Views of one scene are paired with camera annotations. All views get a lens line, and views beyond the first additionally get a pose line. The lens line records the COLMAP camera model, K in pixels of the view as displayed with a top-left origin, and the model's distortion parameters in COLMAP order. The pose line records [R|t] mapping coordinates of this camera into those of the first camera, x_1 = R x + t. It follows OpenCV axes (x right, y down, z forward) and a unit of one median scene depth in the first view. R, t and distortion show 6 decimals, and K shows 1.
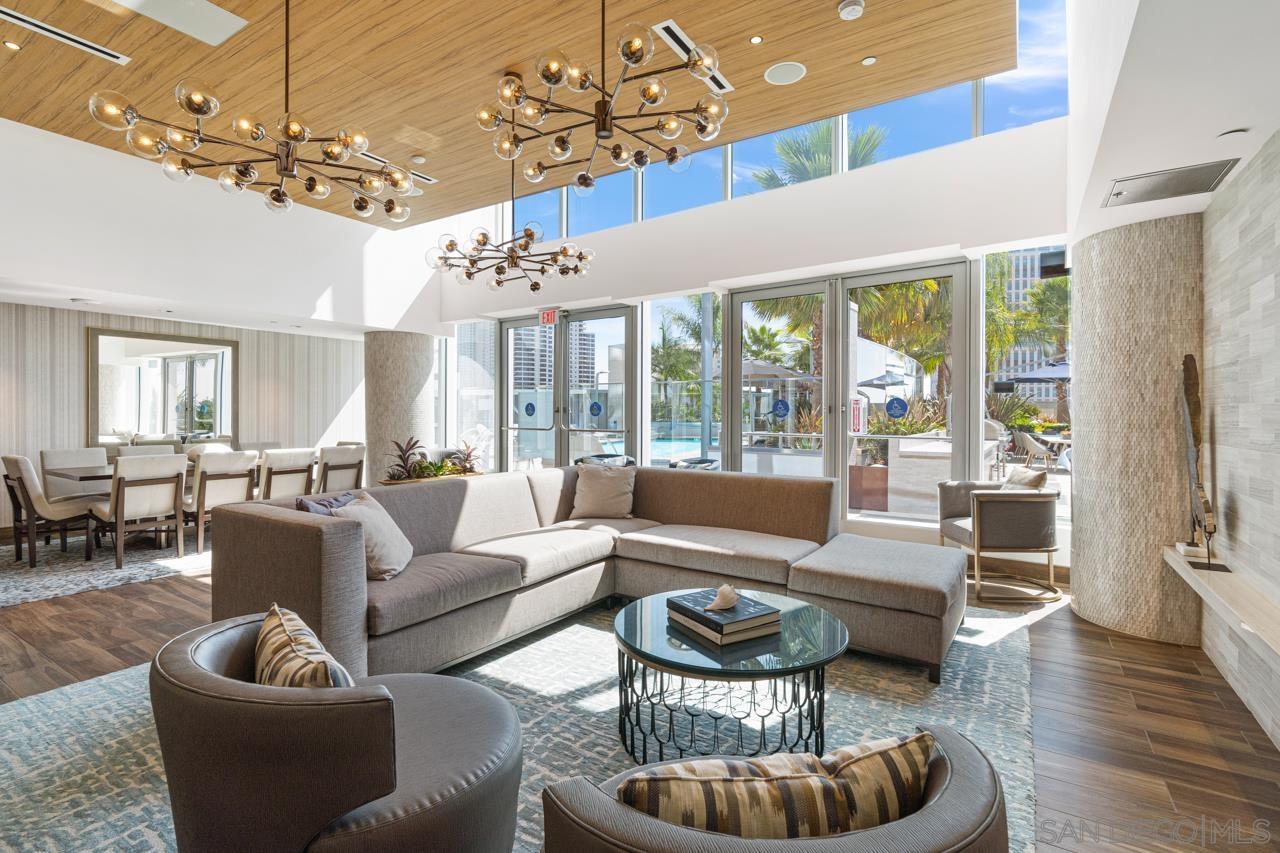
lens RADIAL K [[591.0, 0, 640.0], [0, 591.0, 426.5], [0, 0, 1]] dist [0.000852, 0.000205]
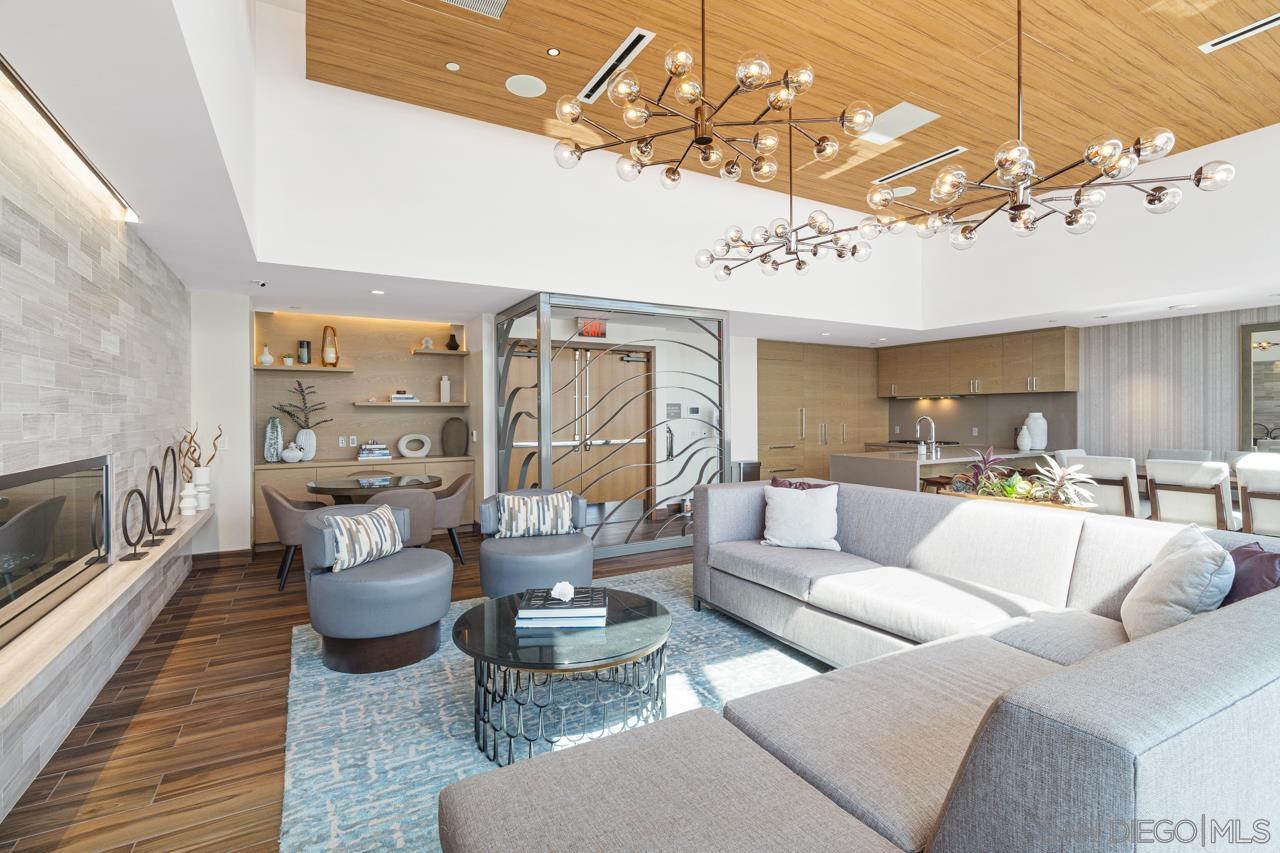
lens RADIAL K [[591.4, 0, 640.0], [0, 591.4, 426.5], [0, 0, 1]] dist [-0.000268, 0.000469]
pose [[-0.469338, 0.017052, -0.882854, 0.385825], [-0.015421, 0.999503, 0.027503, -0.016587], [0.882884, 0.026522, -0.468841, 0.610275]]
